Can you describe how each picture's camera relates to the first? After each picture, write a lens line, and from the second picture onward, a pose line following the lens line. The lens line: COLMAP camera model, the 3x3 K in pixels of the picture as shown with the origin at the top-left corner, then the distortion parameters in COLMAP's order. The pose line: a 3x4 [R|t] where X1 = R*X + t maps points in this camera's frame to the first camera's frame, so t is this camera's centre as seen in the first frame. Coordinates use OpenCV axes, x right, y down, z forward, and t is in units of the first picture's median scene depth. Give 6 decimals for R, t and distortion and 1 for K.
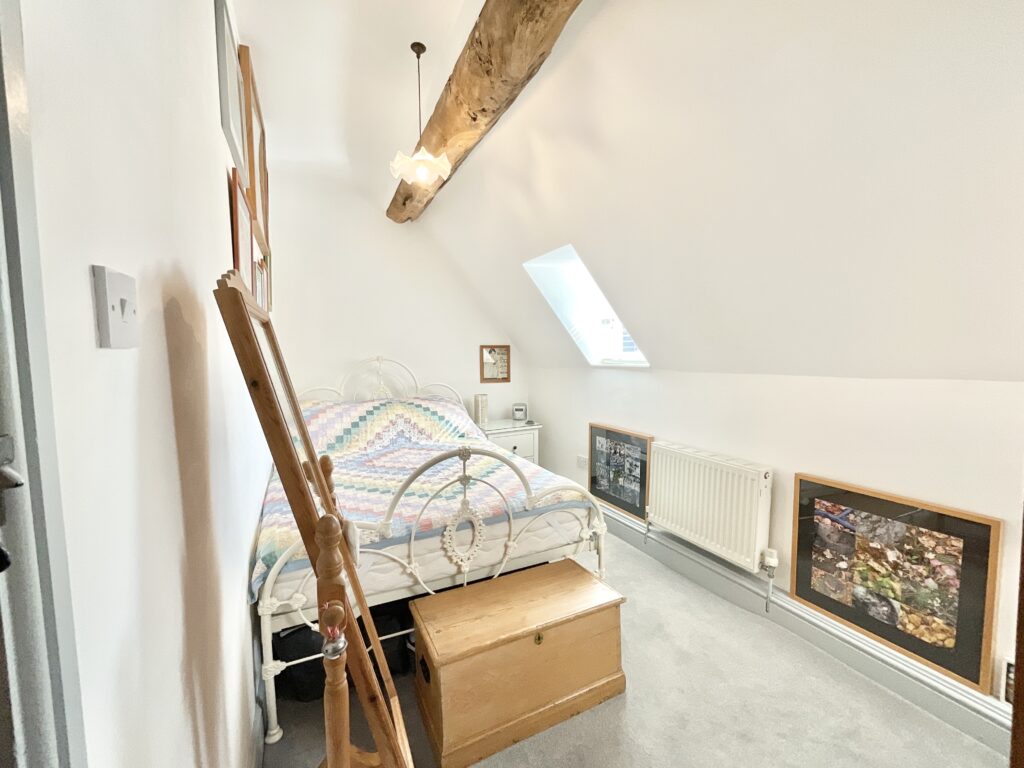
lens RADIAL K [[415.0, 0, 505.8], [0, 415.0, 387.6], [0, 0, 1]] dist [-0.000412, -0.000033]
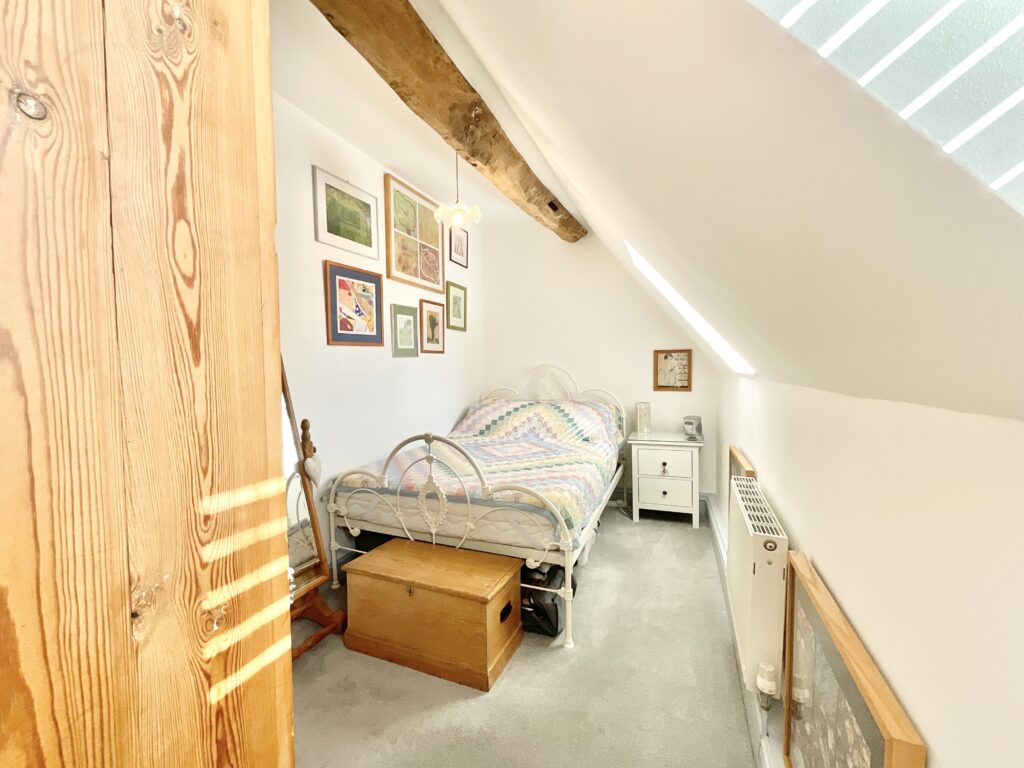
lens RADIAL K [[415.0, 0, 508.6], [0, 415.0, 381.8], [0, 0, 1]] dist [-0.000412, -0.000033]
pose [[0.665632, 0.028517, -0.745735, 0.549244], [-0.049941, 0.998732, -0.006385, -0.011078], [0.744607, 0.041492, 0.666212, 0.172960]]
